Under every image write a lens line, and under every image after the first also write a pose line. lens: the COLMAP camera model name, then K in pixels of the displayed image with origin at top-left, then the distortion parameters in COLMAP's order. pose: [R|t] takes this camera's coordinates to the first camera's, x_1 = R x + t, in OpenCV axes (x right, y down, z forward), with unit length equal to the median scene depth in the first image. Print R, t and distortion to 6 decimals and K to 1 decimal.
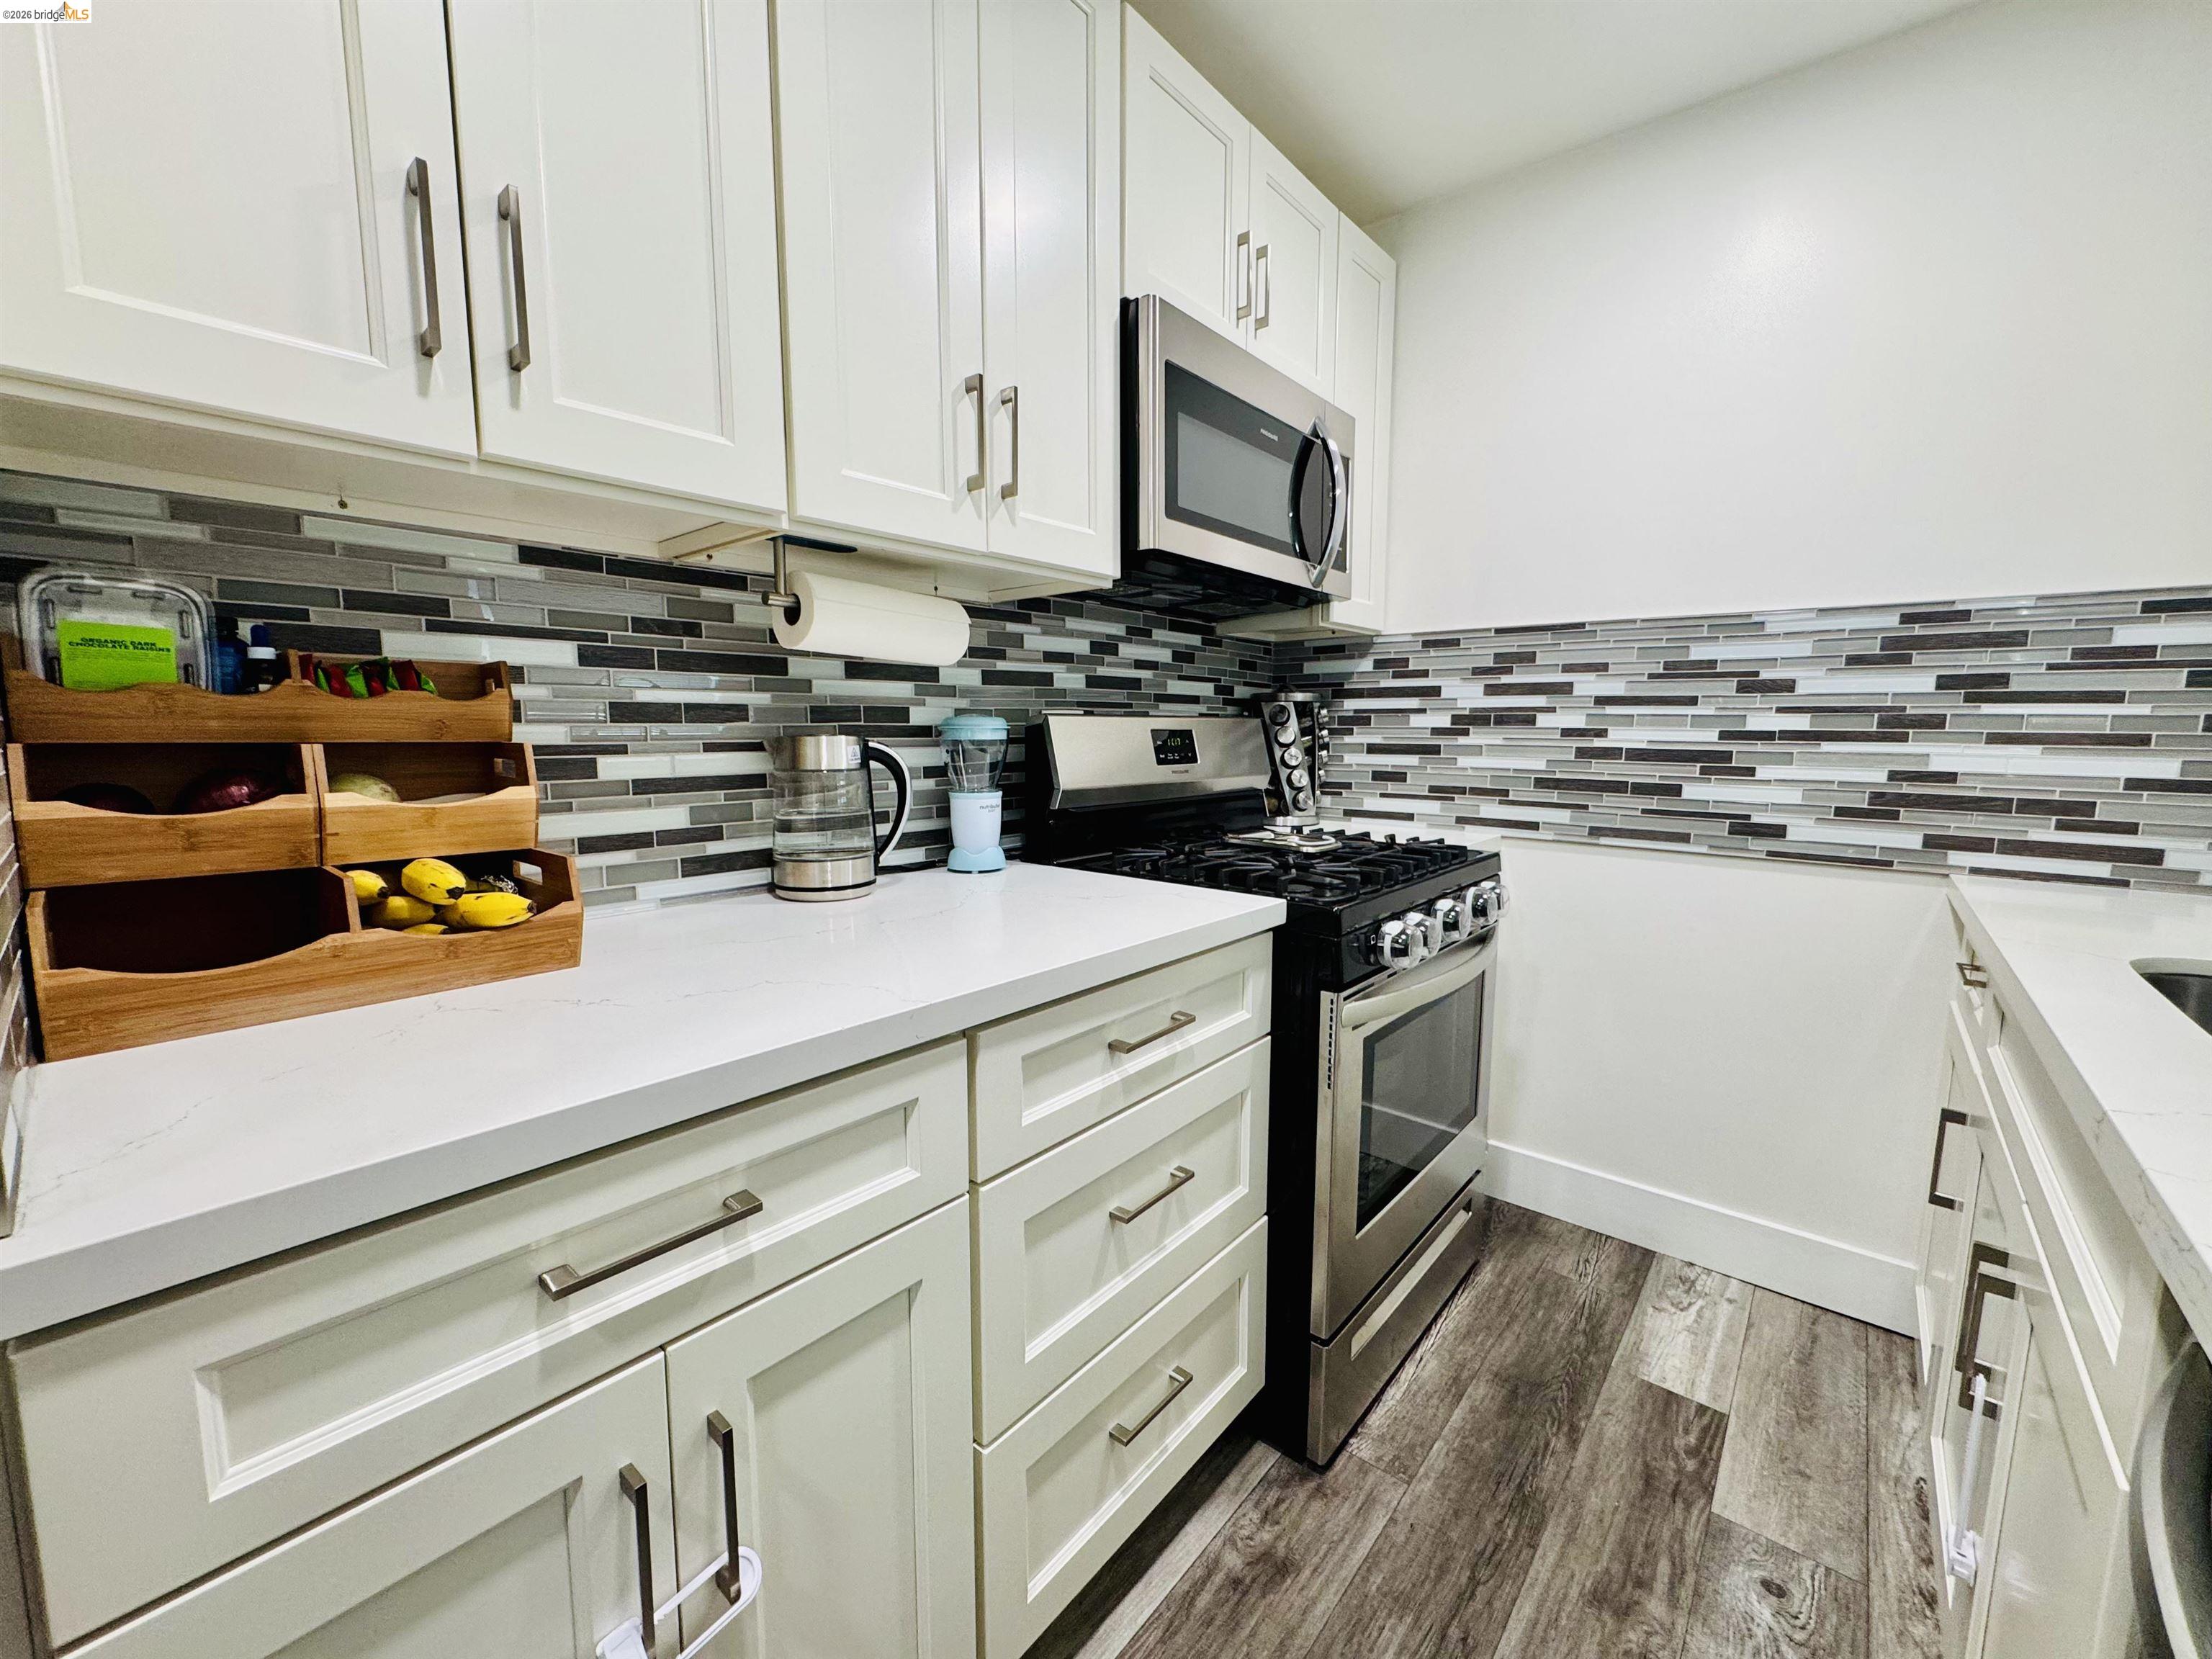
lens RADIAL K [[882.1, 0, 1104.1], [0, 882.1, 829.7], [0, 0, 1]] dist [-0.003027, 0.000243]
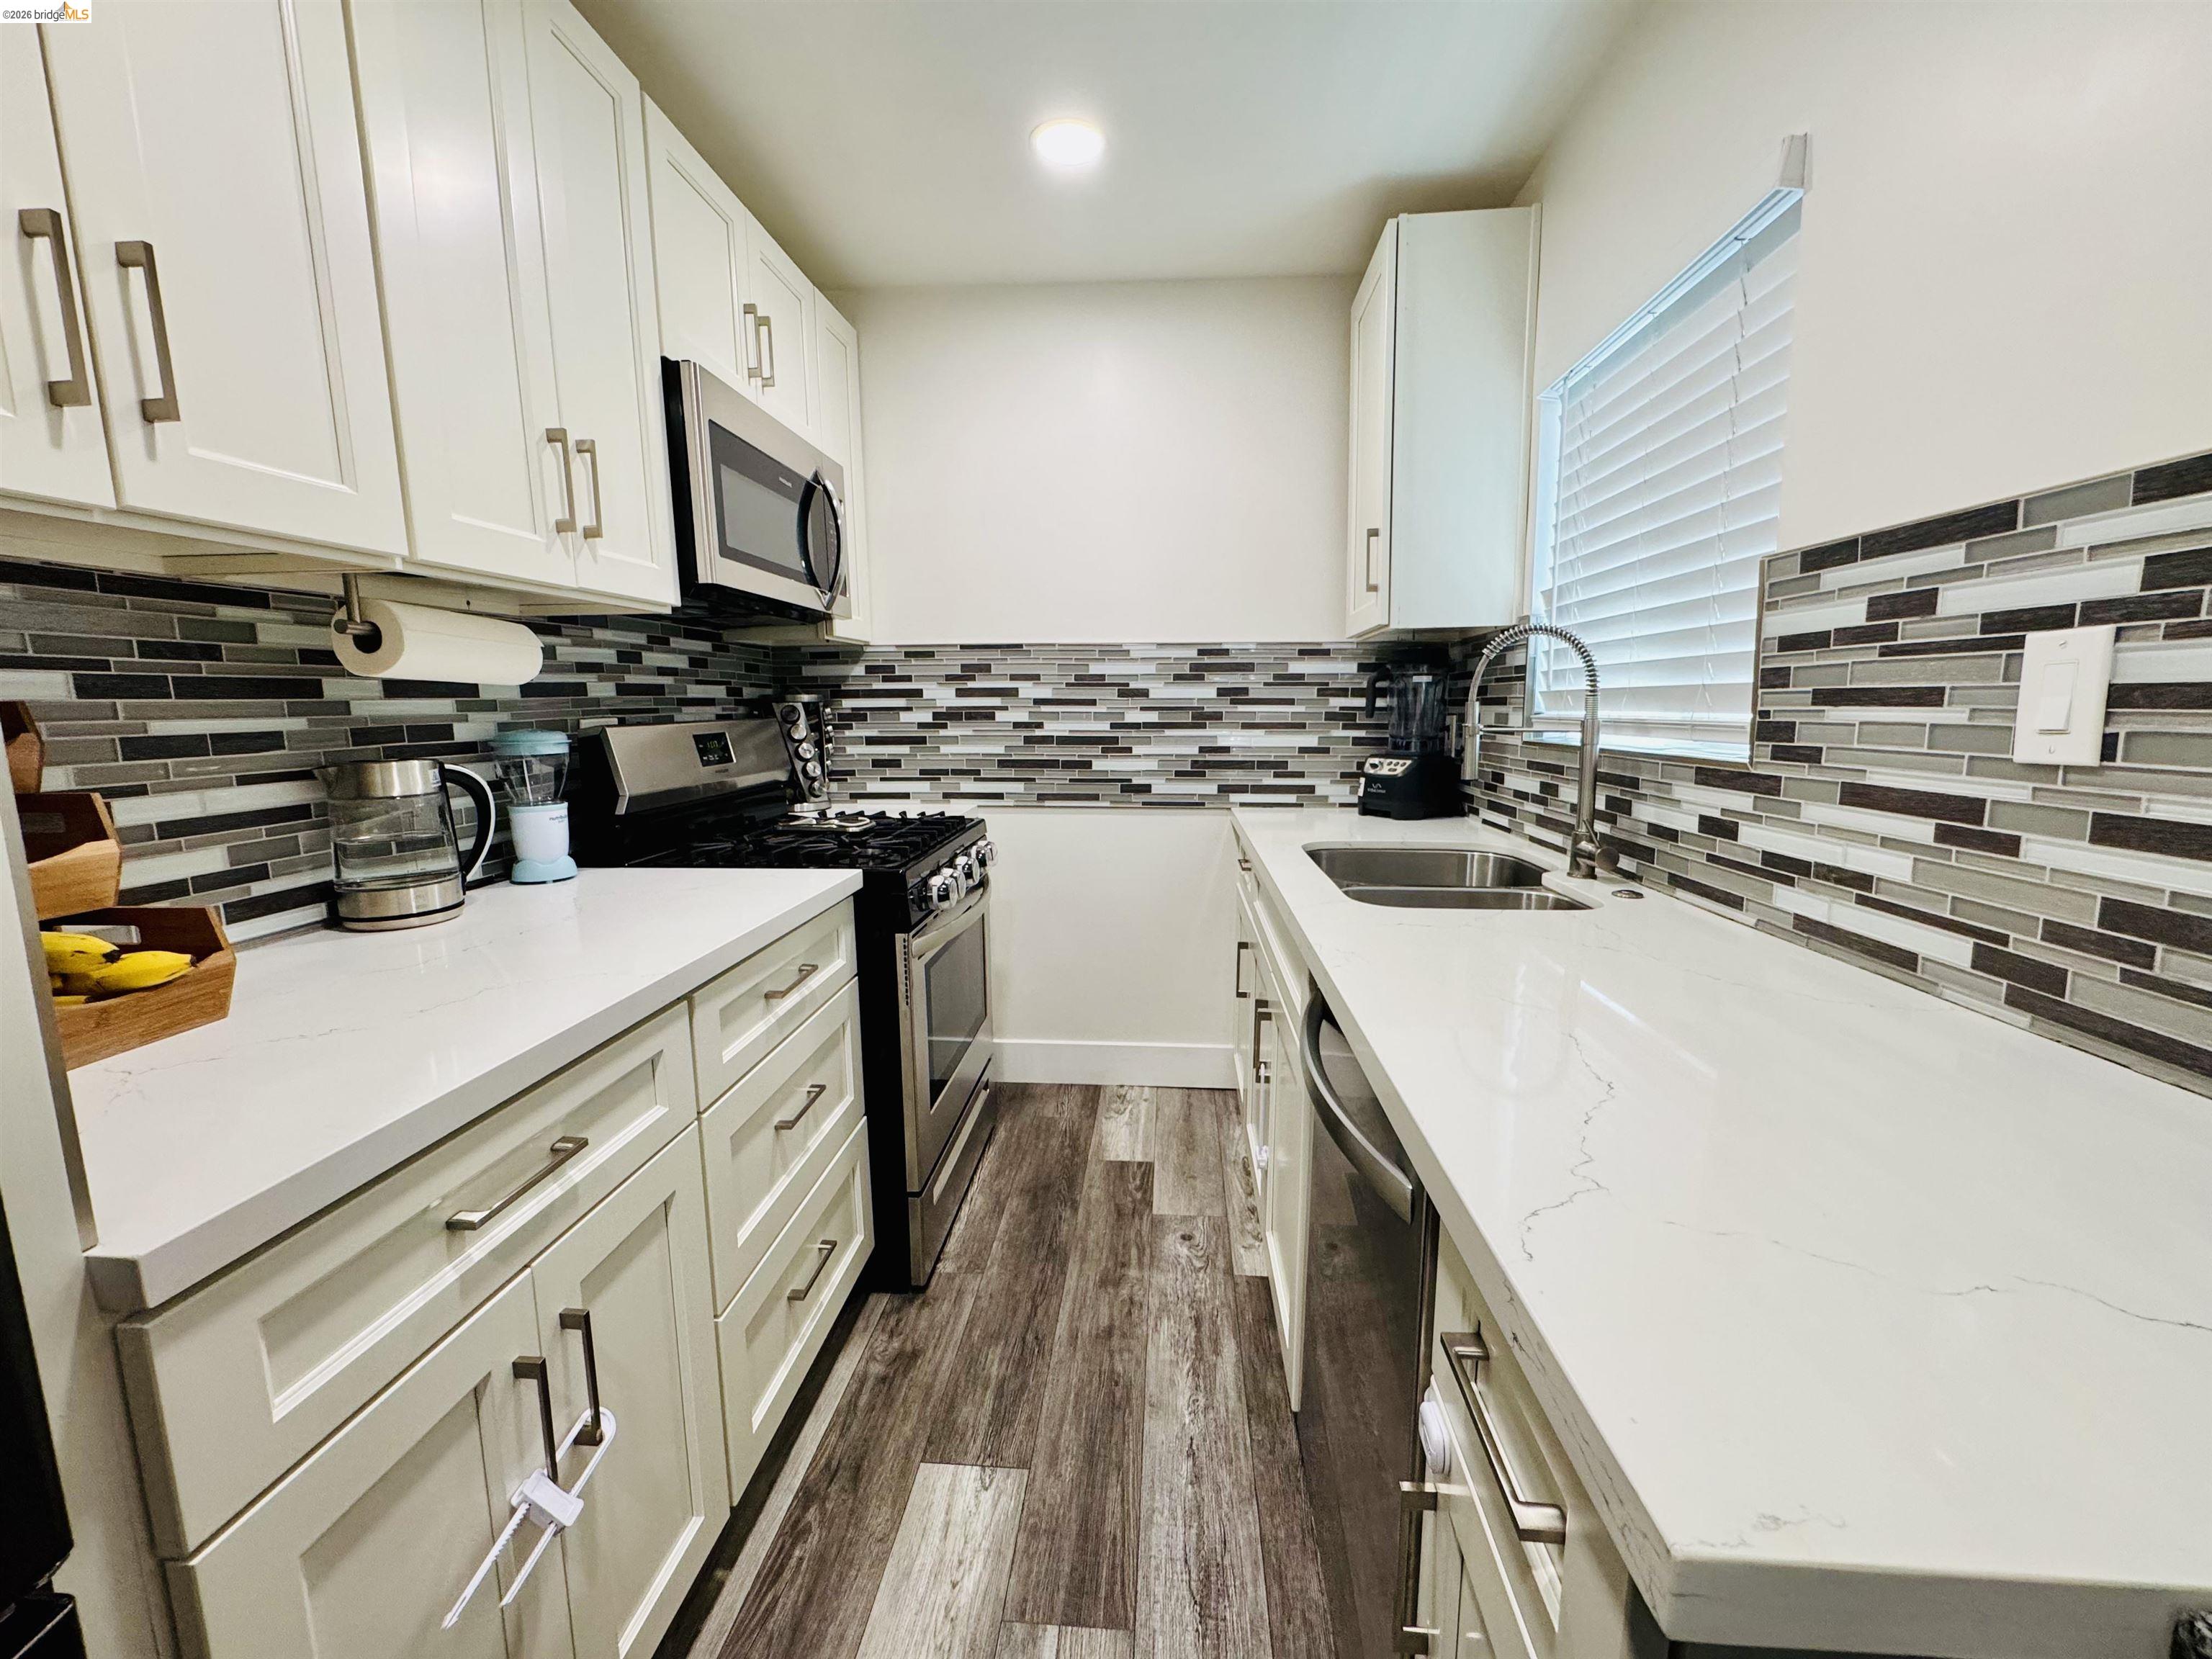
lens RADIAL K [[882.1, 0, 1104.1], [0, 882.1, 829.7], [0, 0, 1]] dist [-0.003027, 0.000243]
pose [[0.806997, -0.095313, 0.582814, -0.216484], [0.078687, 0.995444, 0.053841, -0.017218], [-0.585290, 0.002411, 0.810820, -0.219865]]
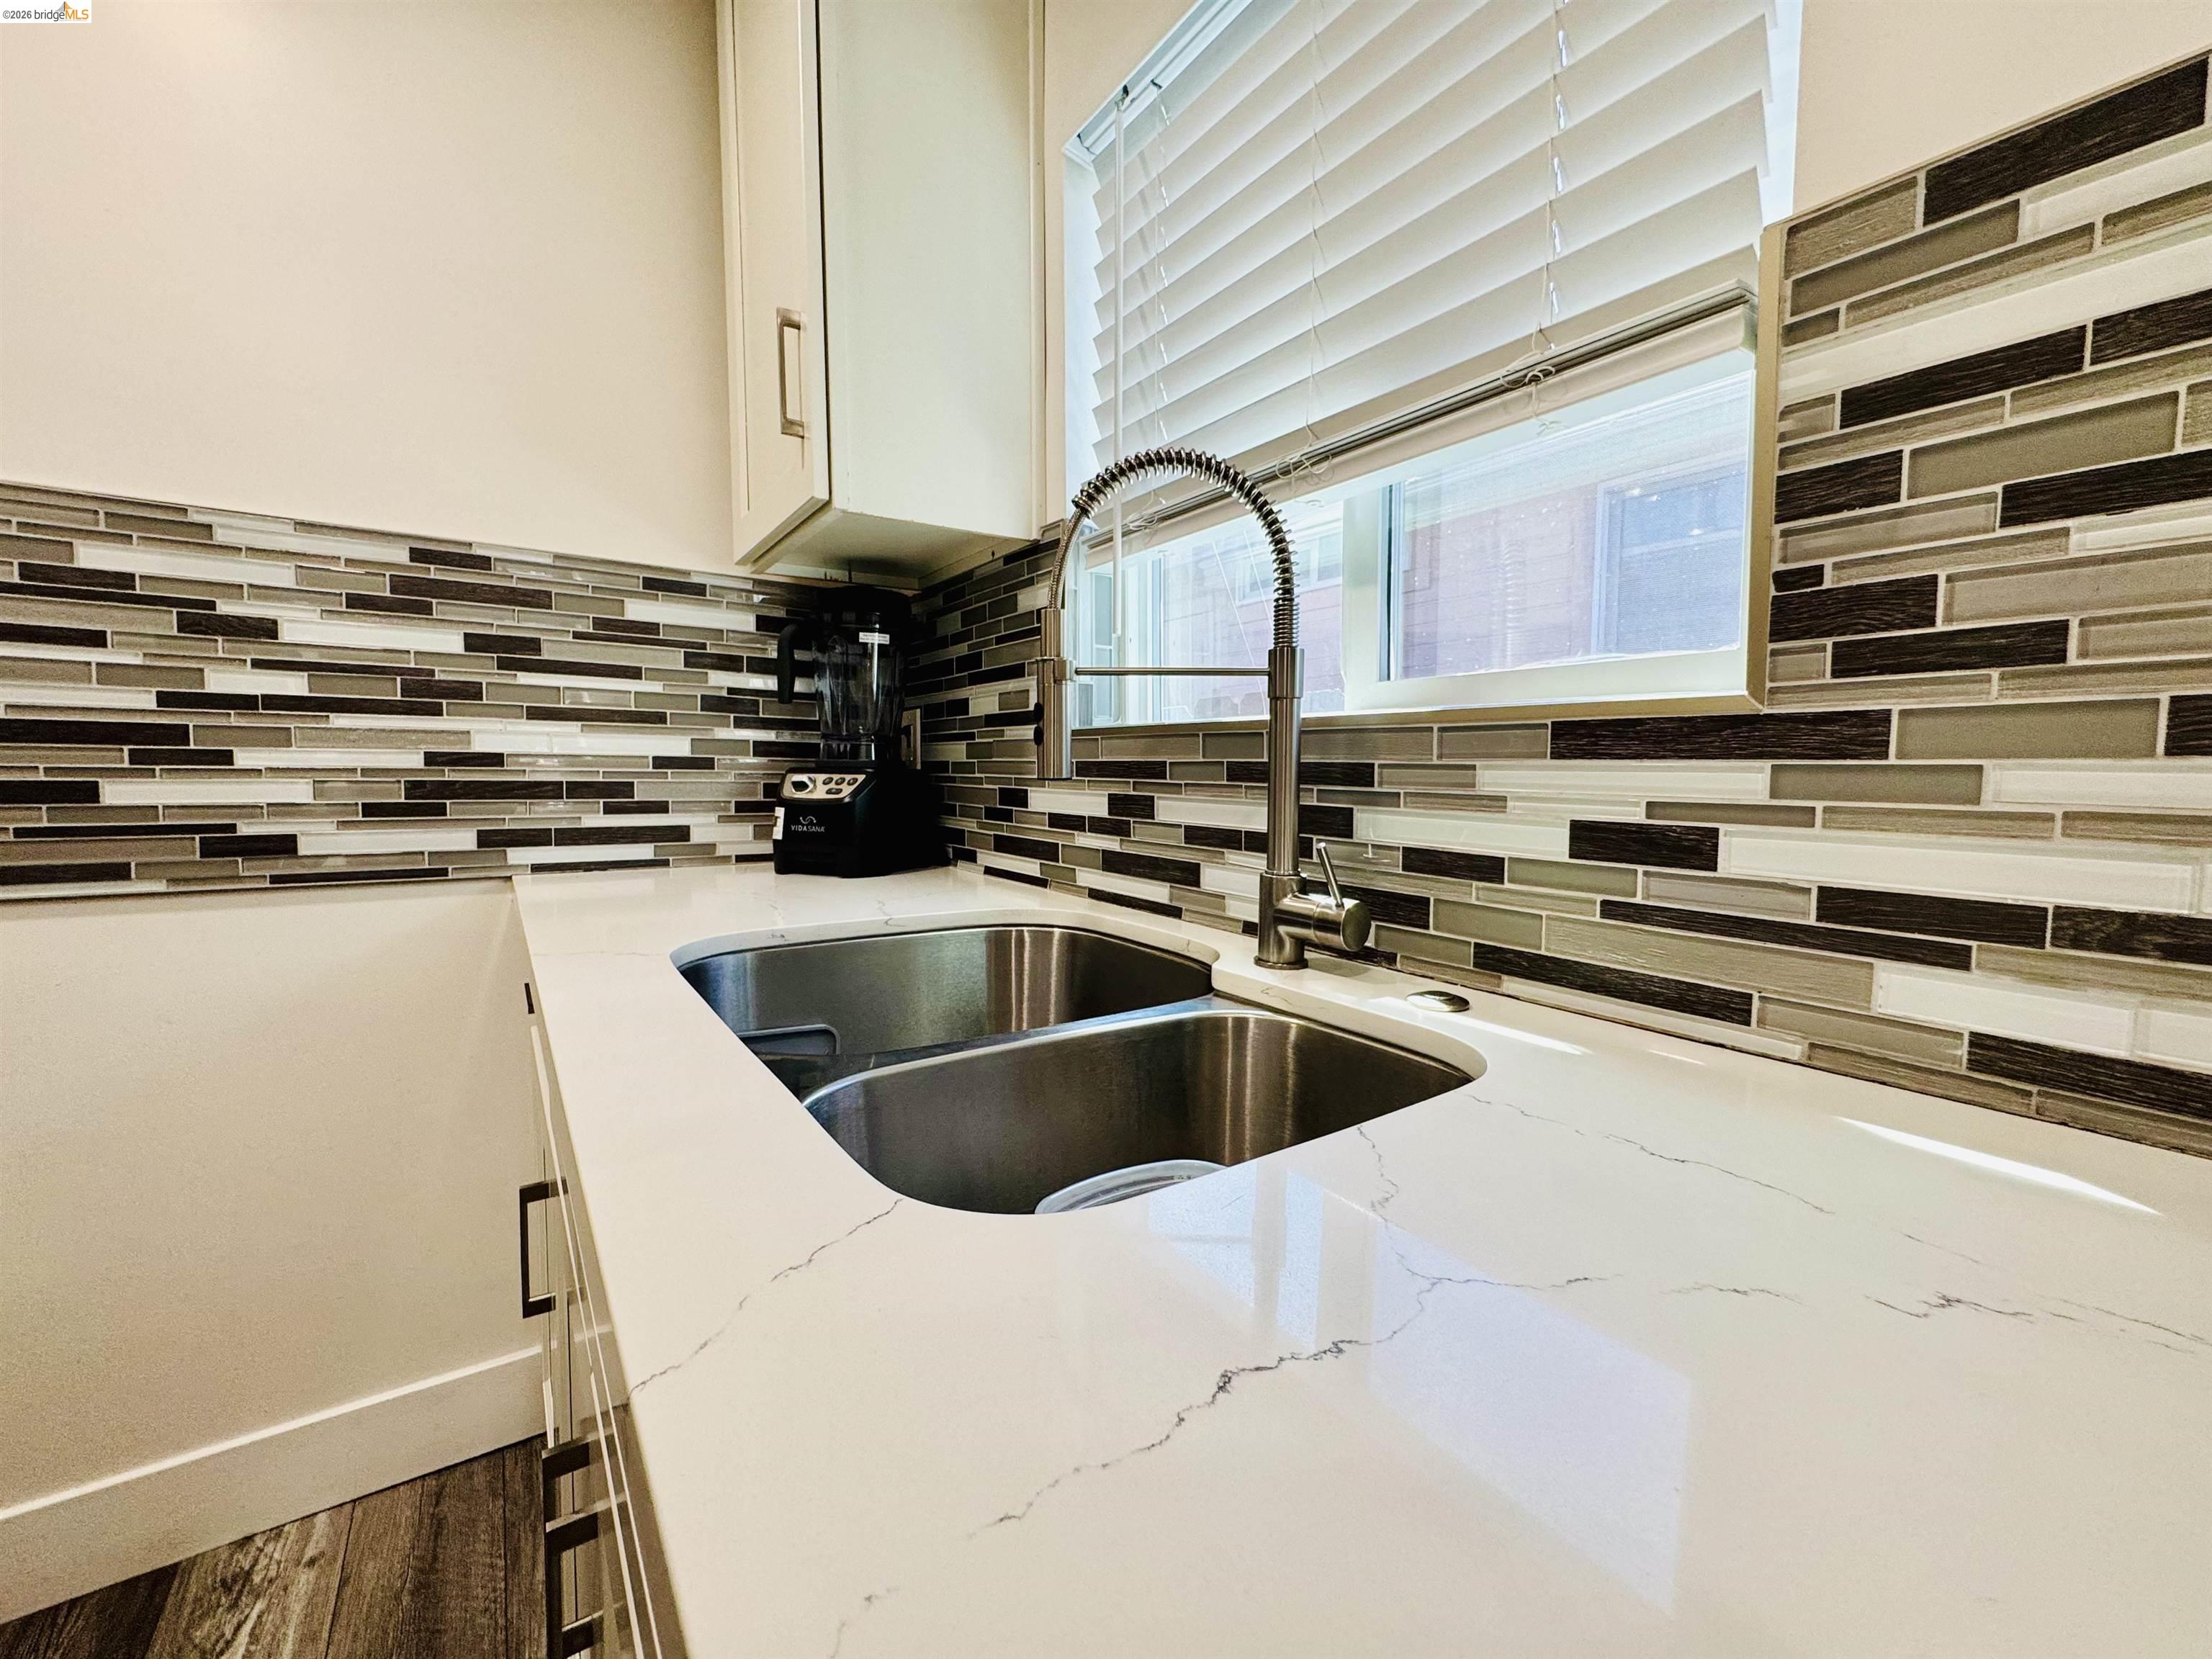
lens RADIAL K [[882.1, 0, 1104.1], [0, 882.1, 829.7], [0, 0, 1]] dist [-0.003027, 0.000243]
pose [[0.252157, -0.075536, 0.964734, 0.312616], [0.100897, 0.993567, 0.051422, 0.021547], [-0.962412, 0.084372, 0.258156, 0.250601]]
